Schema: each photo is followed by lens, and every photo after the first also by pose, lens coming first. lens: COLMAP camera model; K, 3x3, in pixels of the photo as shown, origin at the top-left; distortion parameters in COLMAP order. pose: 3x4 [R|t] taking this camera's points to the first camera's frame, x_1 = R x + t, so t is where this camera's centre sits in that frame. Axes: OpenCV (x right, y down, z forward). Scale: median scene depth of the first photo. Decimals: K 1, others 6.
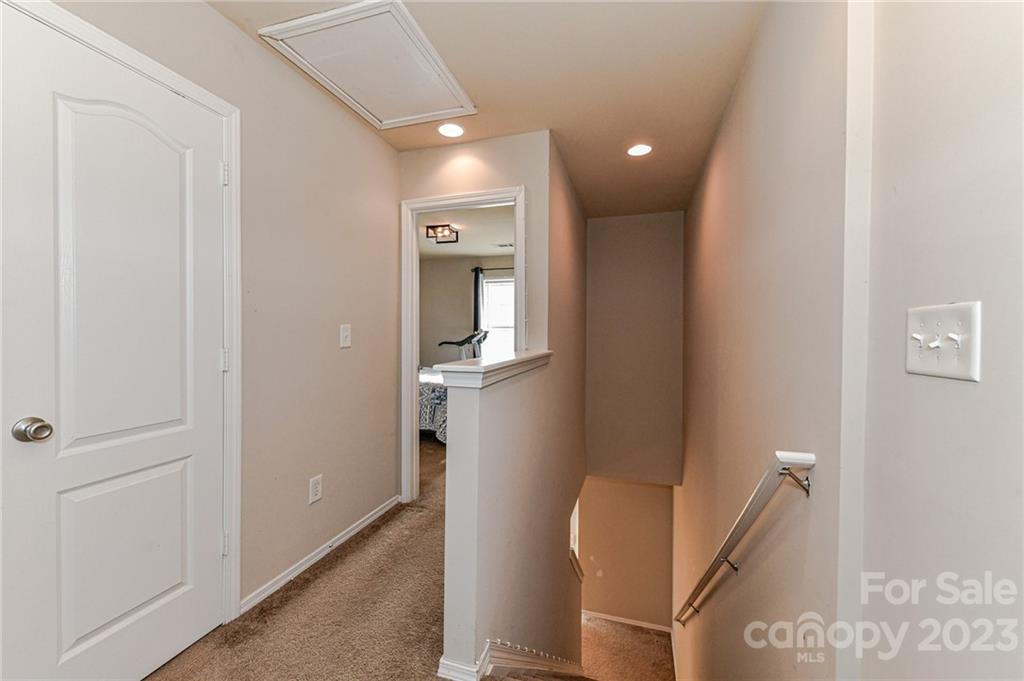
lens RADIAL K [[405.5, 0, 509.7], [0, 405.5, 337.0], [0, 0, 1]] dist [0.000372, 0.000007]
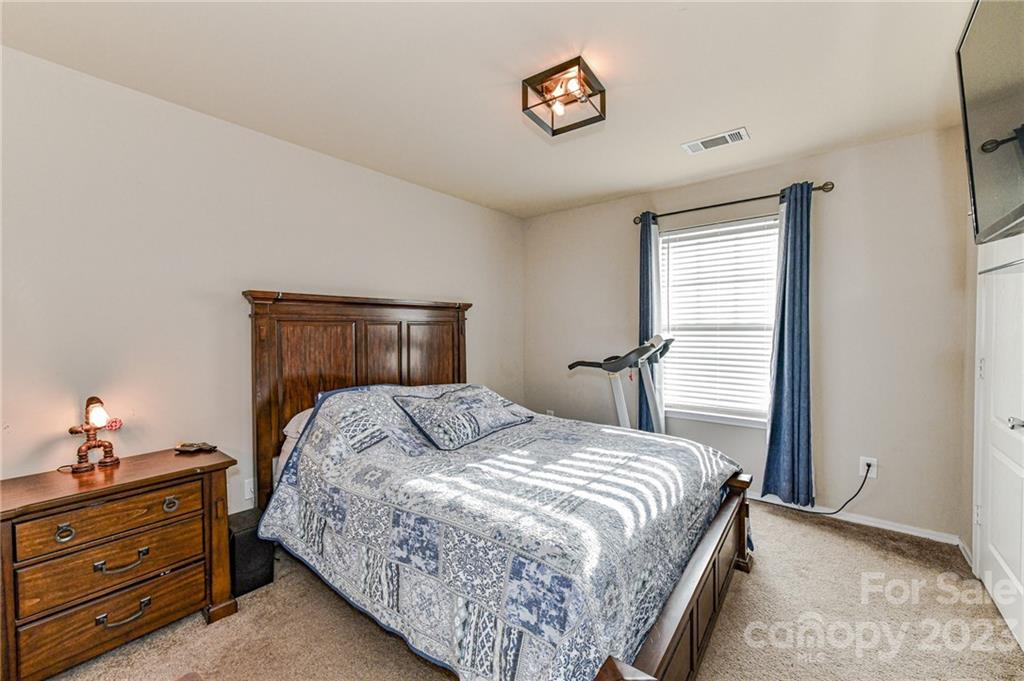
lens RADIAL K [[405.5, 0, 511.2], [0, 405.5, 333.9], [0, 0, 1]] dist [0.000372, 0.000007]
pose [[0.932929, -0.003921, -0.360040, -0.060568], [0.006341, 0.999965, 0.005540, -0.025420], [0.360005, -0.007452, 0.932920, 0.506013]]
